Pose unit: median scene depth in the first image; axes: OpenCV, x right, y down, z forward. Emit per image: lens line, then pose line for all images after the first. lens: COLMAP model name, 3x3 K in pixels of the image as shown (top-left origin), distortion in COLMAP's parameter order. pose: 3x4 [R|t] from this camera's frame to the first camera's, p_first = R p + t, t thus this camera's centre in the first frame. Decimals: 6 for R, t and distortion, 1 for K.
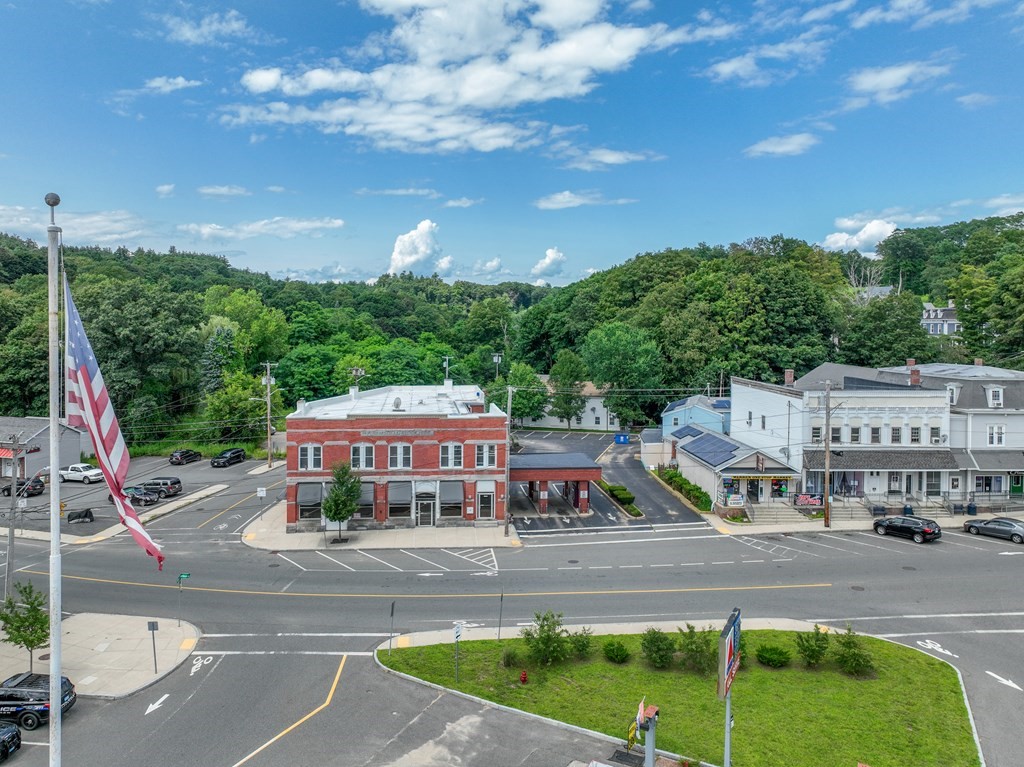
lens RADIAL K [[931.3, 0, 515.8], [0, 931.3, 381.6], [0, 0, 1]] dist [0.012130, 0.000000]
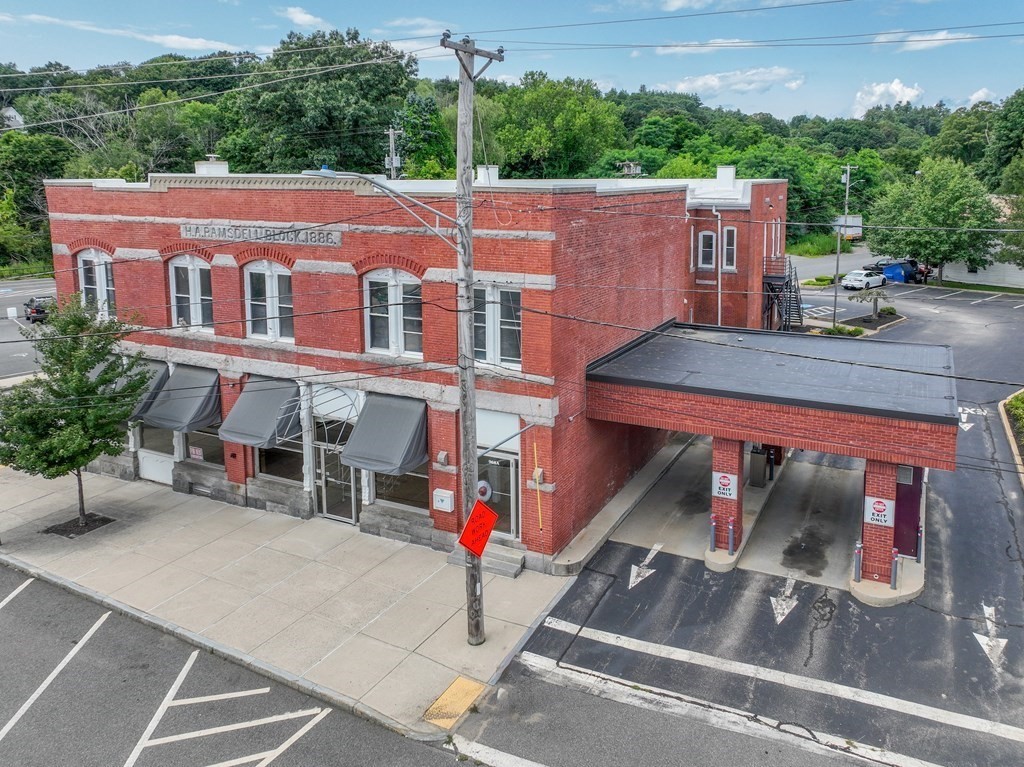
lens RADIAL K [[762.2, 0, 610.6], [0, 762.2, 273.5], [0, 0, 1]] dist [0.009977, 0.009895]
pose [[0.839125, 0.057658, -0.540873, 0.126860], [-0.040959, 0.998241, 0.042870, 0.051312], [0.542394, -0.013820, 0.840011, 0.820069]]
